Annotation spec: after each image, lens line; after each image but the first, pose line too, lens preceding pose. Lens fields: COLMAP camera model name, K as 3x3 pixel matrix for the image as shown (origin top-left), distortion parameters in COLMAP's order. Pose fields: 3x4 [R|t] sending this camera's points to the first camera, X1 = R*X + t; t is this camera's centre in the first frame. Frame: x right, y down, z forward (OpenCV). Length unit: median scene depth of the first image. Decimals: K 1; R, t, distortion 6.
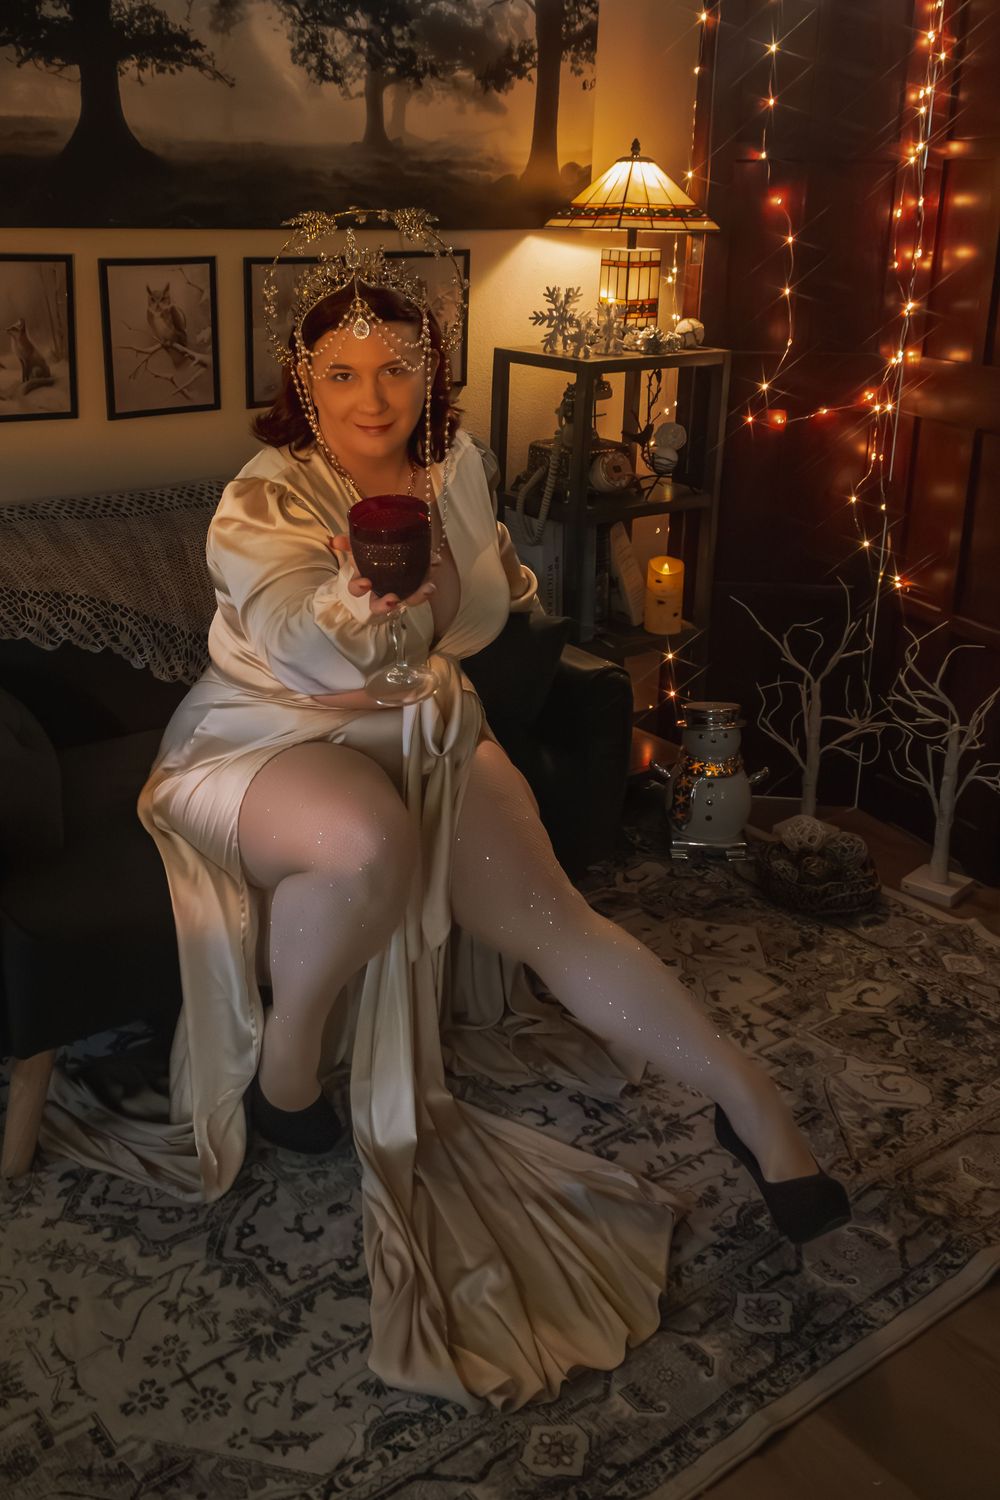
lens RADIAL K [[1386.7, 0, 410.3], [0, 1386.7, 622.3], [0, 0, 1]] dist [0.051793, -0.062887]
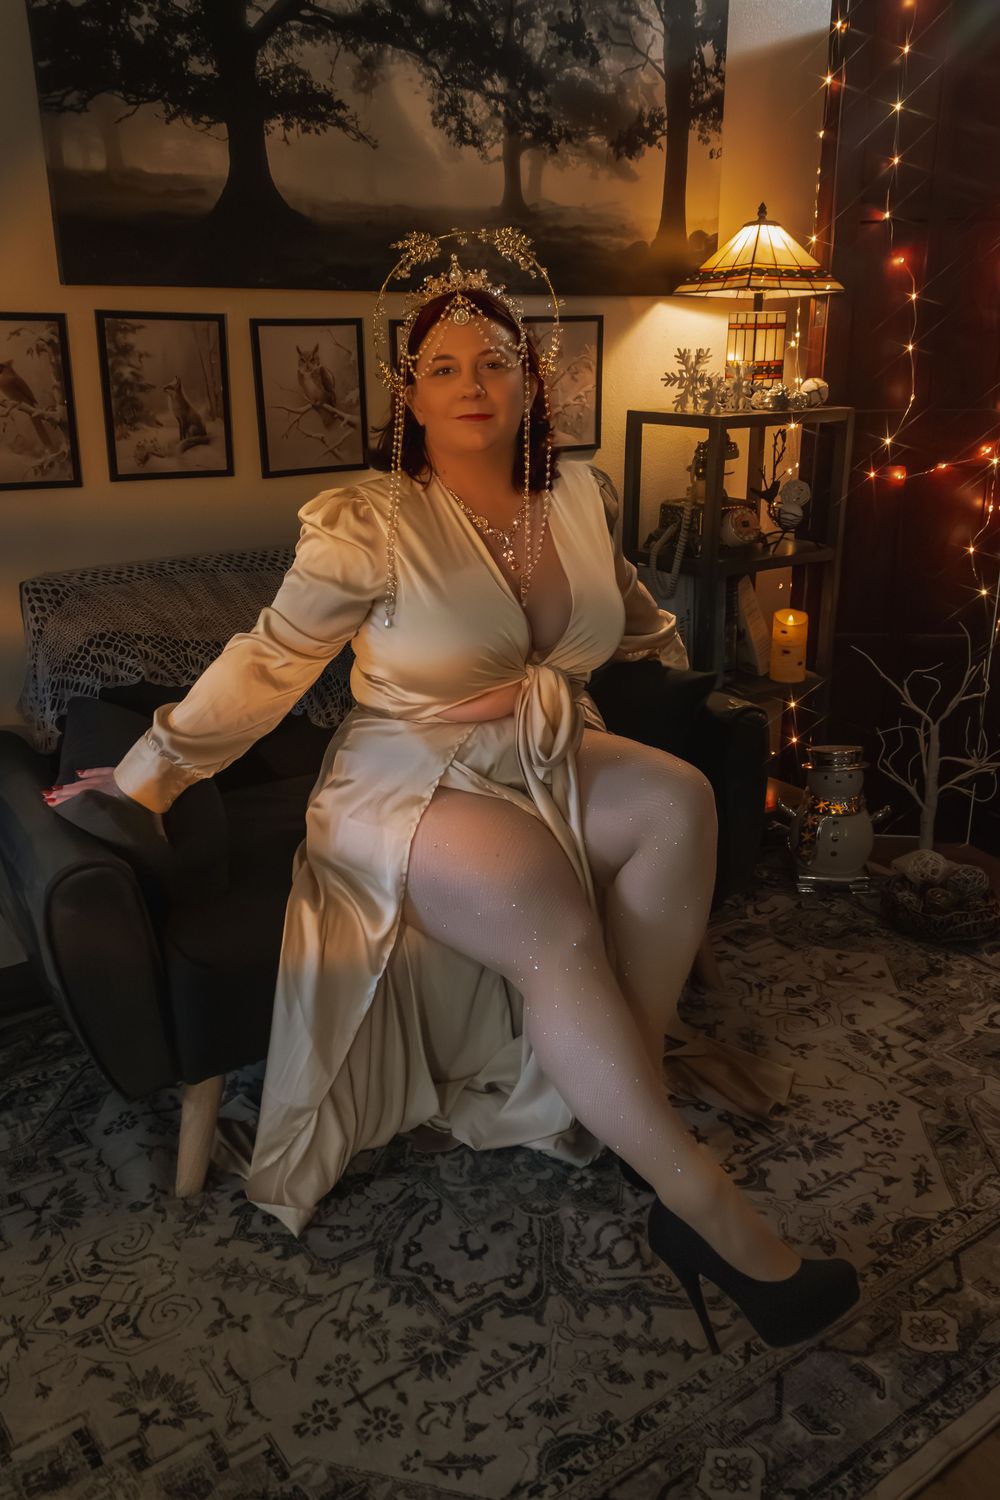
lens RADIAL K [[1186.0, 0, 498.4], [0, 1186.0, 752.6], [0, 0, 1]] dist [0.040705, -0.050783]
pose [[0.999568, -0.013180, -0.026267, -0.019576], [0.014251, 0.999058, 0.040980, 0.026503], [0.025702, -0.041337, 0.998815, 0.104104]]
